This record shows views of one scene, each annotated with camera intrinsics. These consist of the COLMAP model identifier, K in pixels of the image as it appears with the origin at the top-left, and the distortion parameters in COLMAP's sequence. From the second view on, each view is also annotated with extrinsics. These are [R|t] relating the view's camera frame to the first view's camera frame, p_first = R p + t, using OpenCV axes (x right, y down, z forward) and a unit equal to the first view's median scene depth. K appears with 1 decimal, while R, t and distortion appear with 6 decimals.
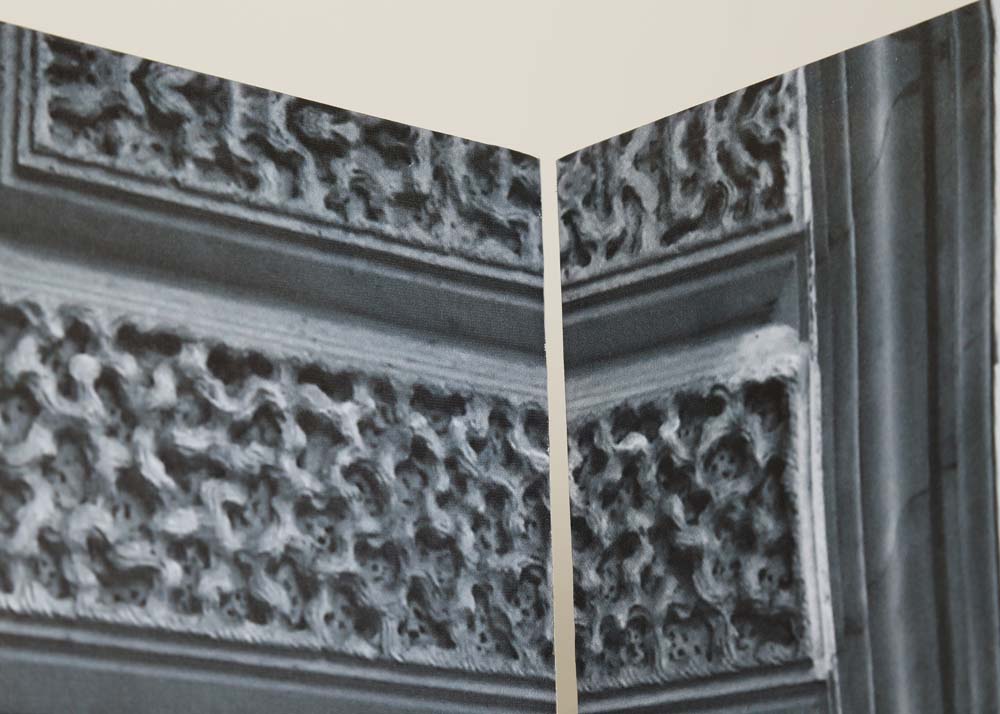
lens RADIAL K [[2874.9, 0, 489.1], [0, 2874.9, 377.6], [0, 0, 1]] dist [0.518671, 0.000000]
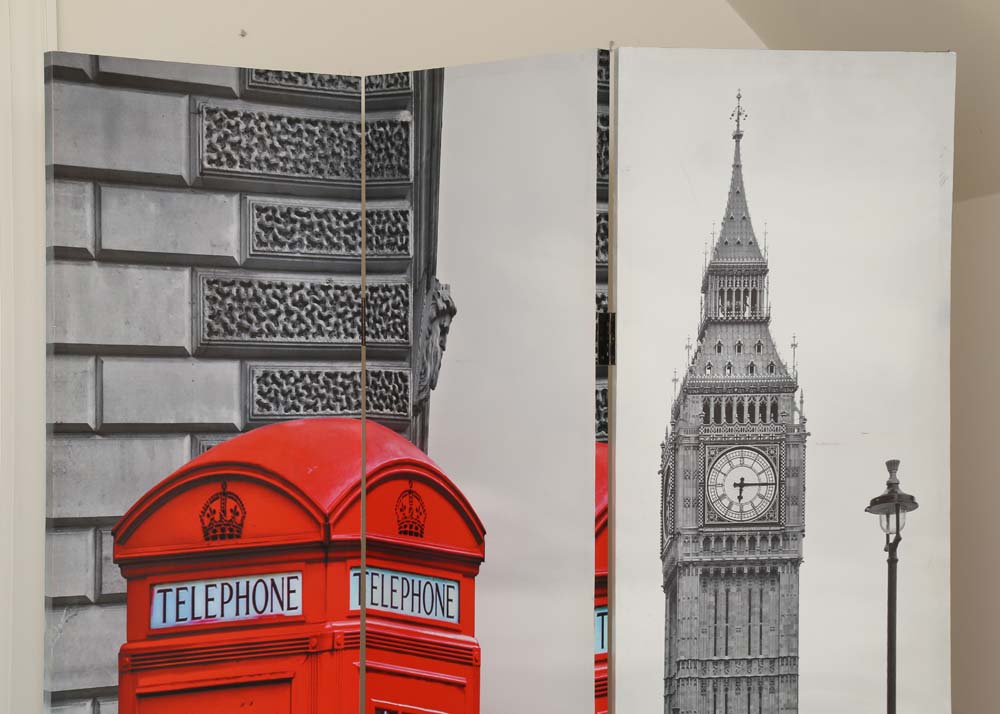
lens RADIAL K [[2033.8, 0, 526.4], [0, 2033.8, 357.1], [0, 0, 1]] dist [0.250091, 0.000000]
pose [[0.998618, 0.022409, -0.047529, 0.499000], [-0.007820, 0.957815, 0.287280, -0.640617], [0.051962, -0.286512, 0.956667, -2.521257]]
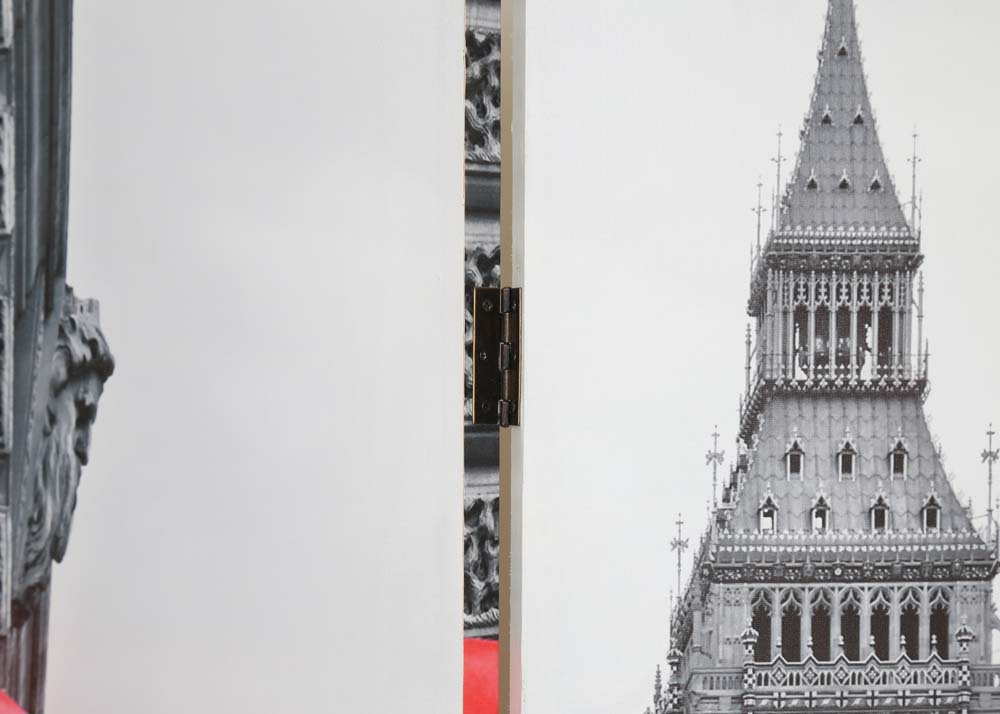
lens RADIAL K [[2874.9, 0, 489.9], [0, 2874.9, 363.1], [0, 0, 1]] dist [0.518671, 0.000000]
pose [[0.999639, 0.025088, -0.009645, 0.482403], [-0.021767, 0.966144, 0.257085, -0.230099], [0.015768, -0.256783, 0.966341, -1.084349]]
